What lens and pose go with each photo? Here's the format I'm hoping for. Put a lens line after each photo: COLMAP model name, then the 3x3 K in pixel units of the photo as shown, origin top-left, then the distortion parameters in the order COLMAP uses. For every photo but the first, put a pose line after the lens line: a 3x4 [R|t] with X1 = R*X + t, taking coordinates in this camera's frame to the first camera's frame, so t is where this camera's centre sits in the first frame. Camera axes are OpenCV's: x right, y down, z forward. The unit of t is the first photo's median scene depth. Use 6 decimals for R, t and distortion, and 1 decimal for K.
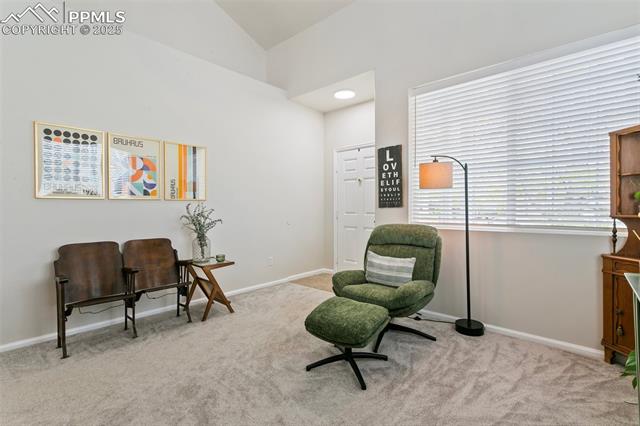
lens RADIAL K [[301.3, 0, 315.1], [0, 301.3, 212.4], [0, 0, 1]] dist [-0.001274, 0.001635]
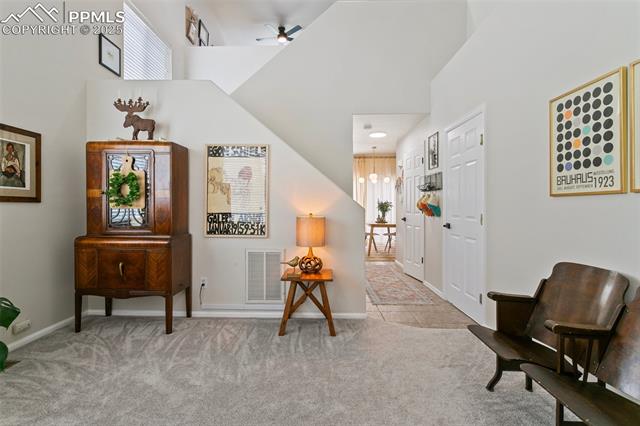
lens RADIAL K [[301.3, 0, 313.9], [0, 301.3, 208.5], [0, 0, 1]] dist [-0.001274, 0.001635]
pose [[-0.747021, 0.001202, -0.664800, 0.057810], [-0.012856, 0.999785, 0.016253, -0.016718], [0.664676, 0.020688, -0.746845, 0.937649]]
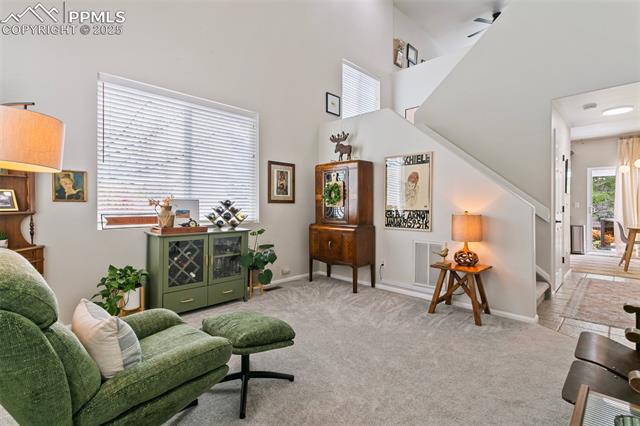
lens RADIAL K [[301.3, 0, 316.0], [0, 301.3, 207.4], [0, 0, 1]] dist [-0.001274, 0.001635]
pose [[-0.999166, -0.000667, 0.040824, -0.094352], [0.000190, 0.999780, 0.020996, -0.020122], [-0.040829, 0.020986, -0.998946, 1.269327]]
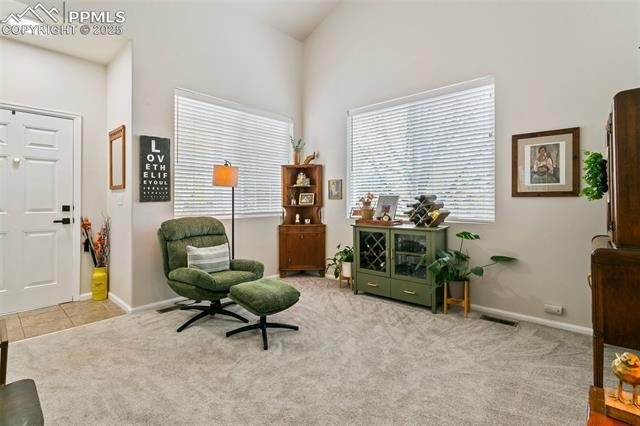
lens RADIAL K [[301.3, 0, 318.8], [0, 301.3, 201.9], [0, 0, 1]] dist [-0.001274, 0.001635]
pose [[-0.022821, 0.000890, 0.999739, -0.742355], [0.017827, 0.999841, -0.000483, -0.006623], [-0.999581, 0.017811, -0.022833, 0.543454]]
